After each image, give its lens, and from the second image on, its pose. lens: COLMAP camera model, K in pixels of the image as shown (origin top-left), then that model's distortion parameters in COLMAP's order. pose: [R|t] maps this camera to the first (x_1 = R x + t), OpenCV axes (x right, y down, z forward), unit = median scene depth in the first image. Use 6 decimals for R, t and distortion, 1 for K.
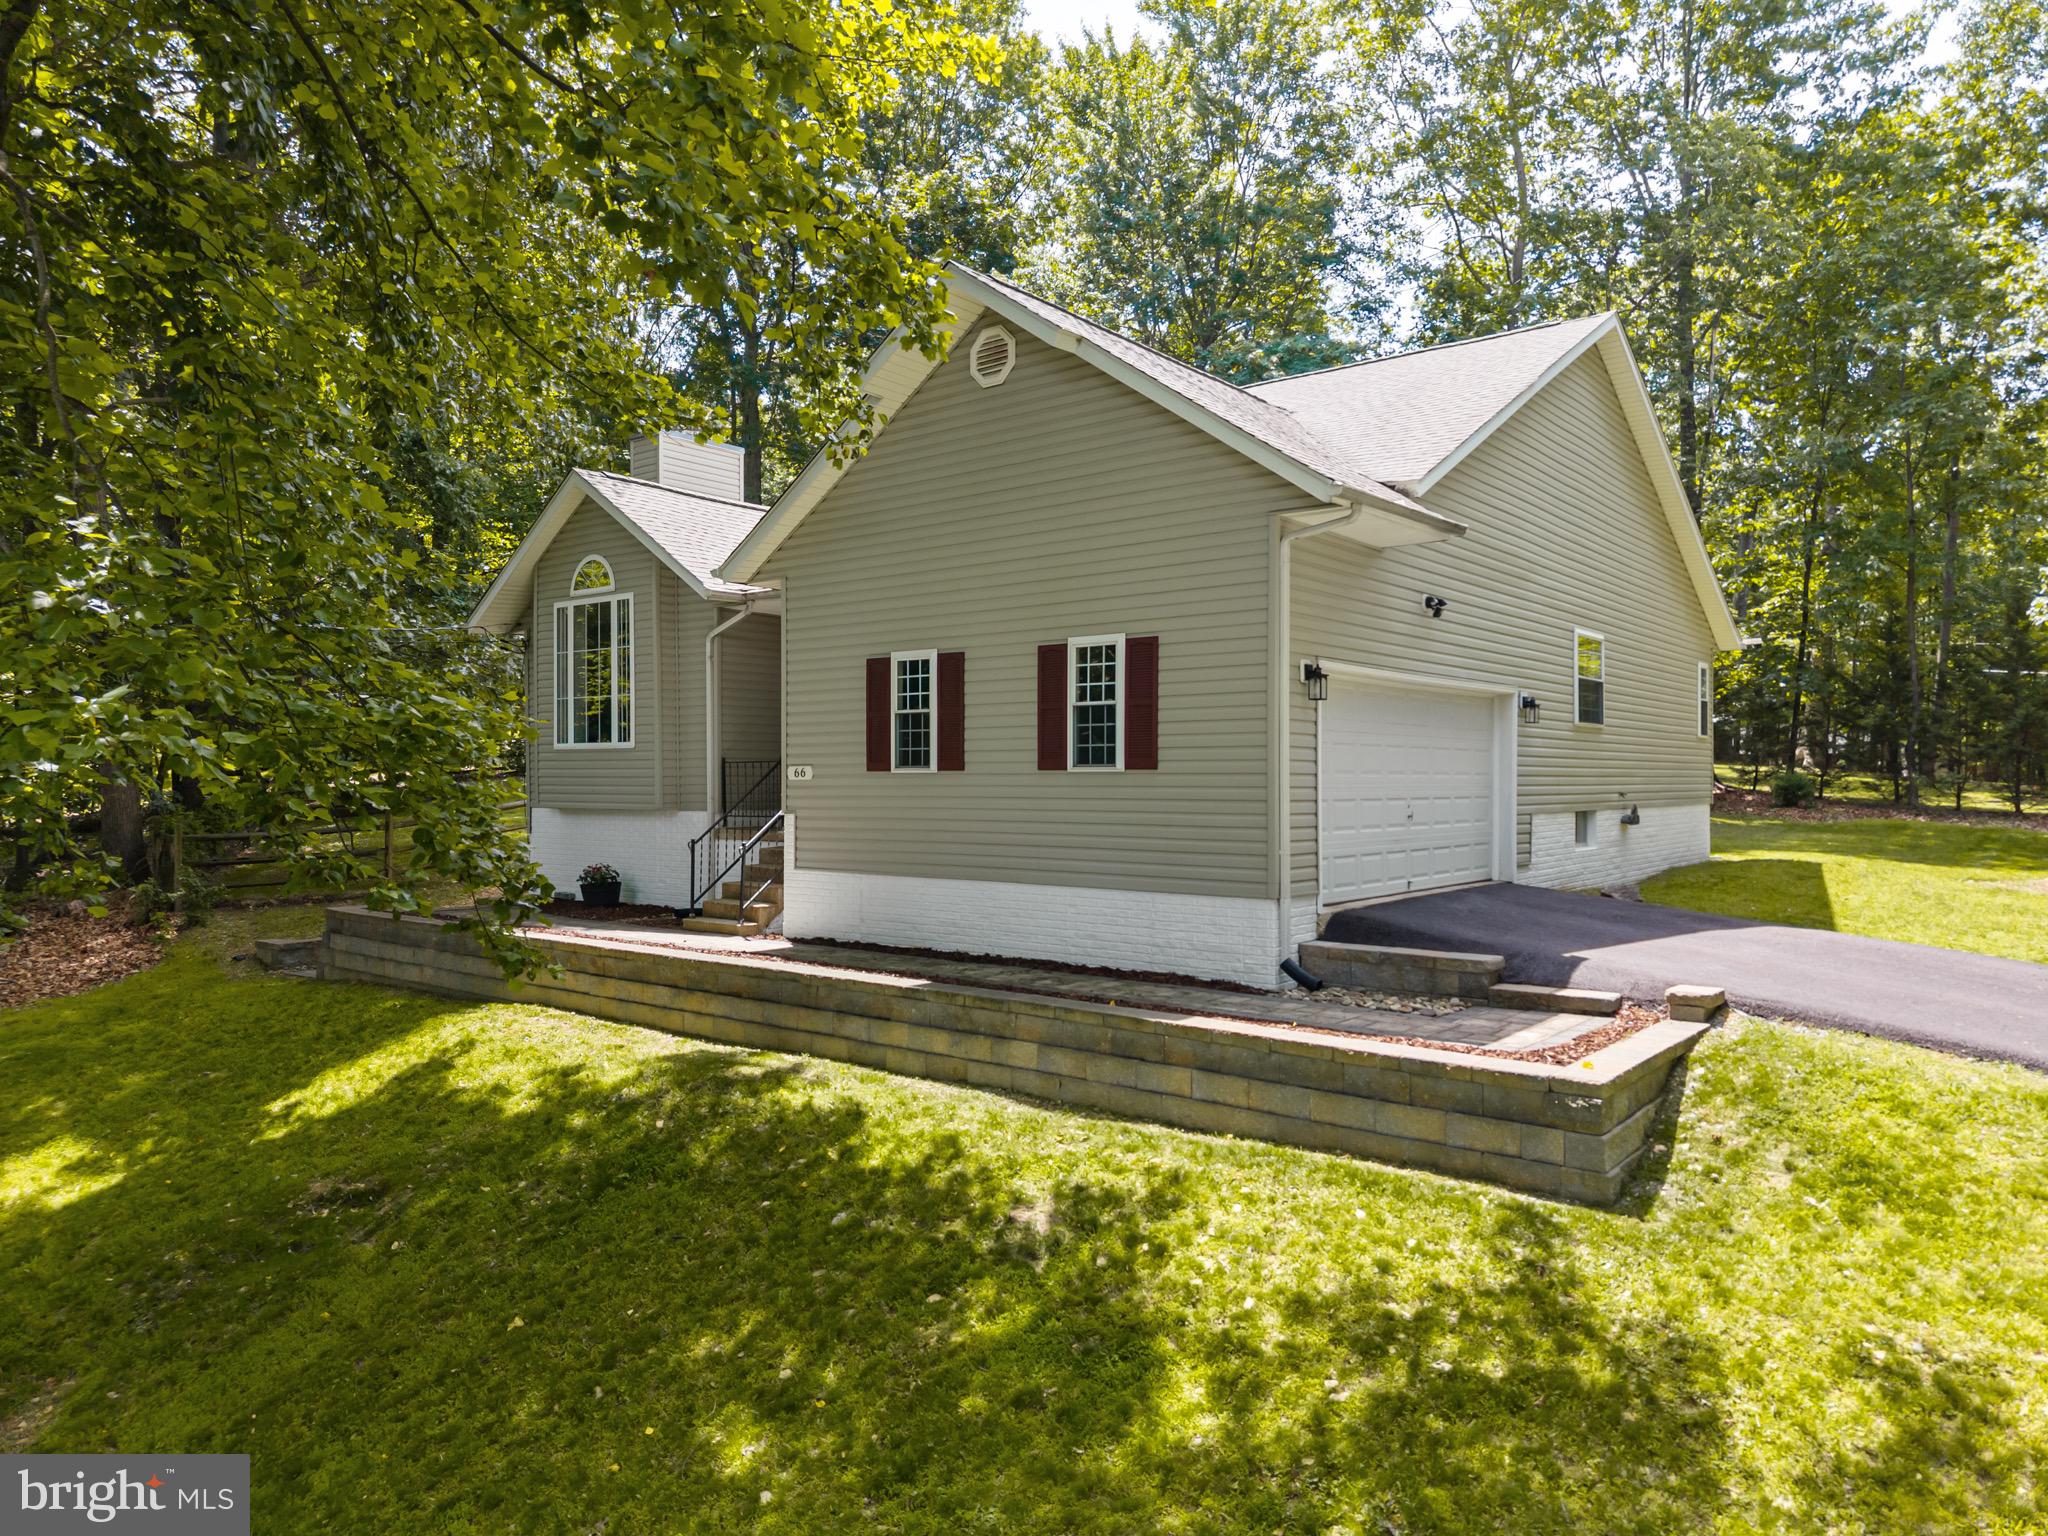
lens RADIAL K [[1413.9, 0, 1024.0], [0, 1413.9, 768.0], [0, 0, 1]] dist [-0.061391, 0.000744]
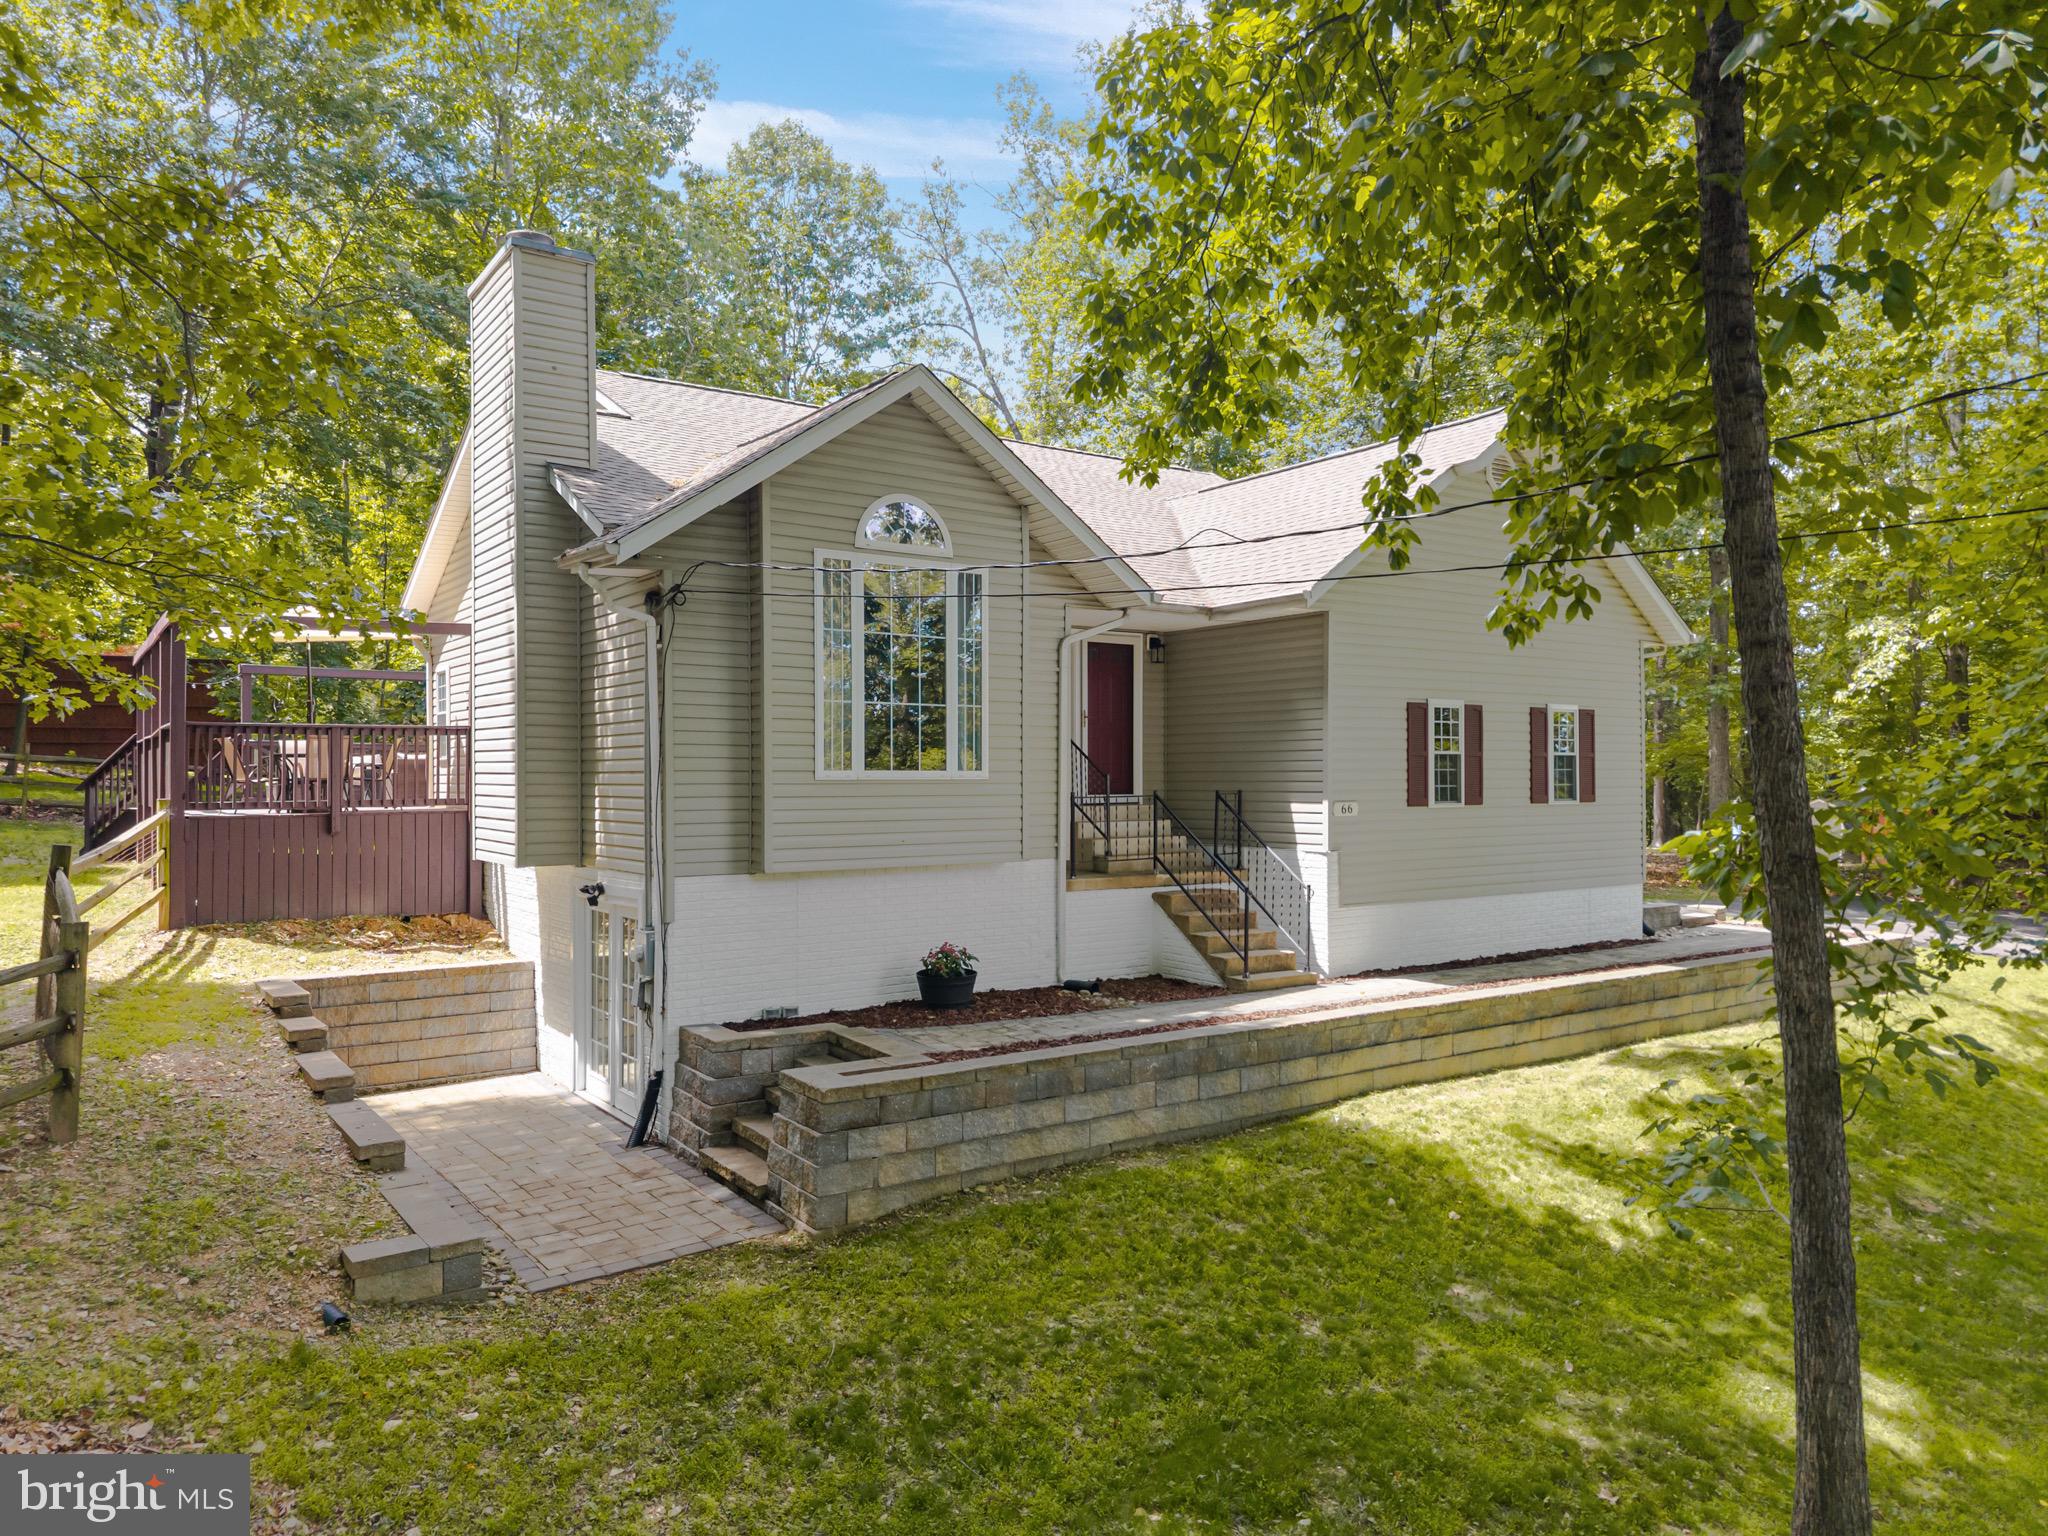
lens RADIAL K [[1413.9, 0, 1024.0], [0, 1413.9, 768.0], [0, 0, 1]] dist [-0.061391, 0.000744]
pose [[0.289295, 0.034440, 0.956620, -1.252311], [0.018116, 0.998977, -0.041444, 0.012828], [-0.957069, 0.029320, 0.288375, 0.998261]]
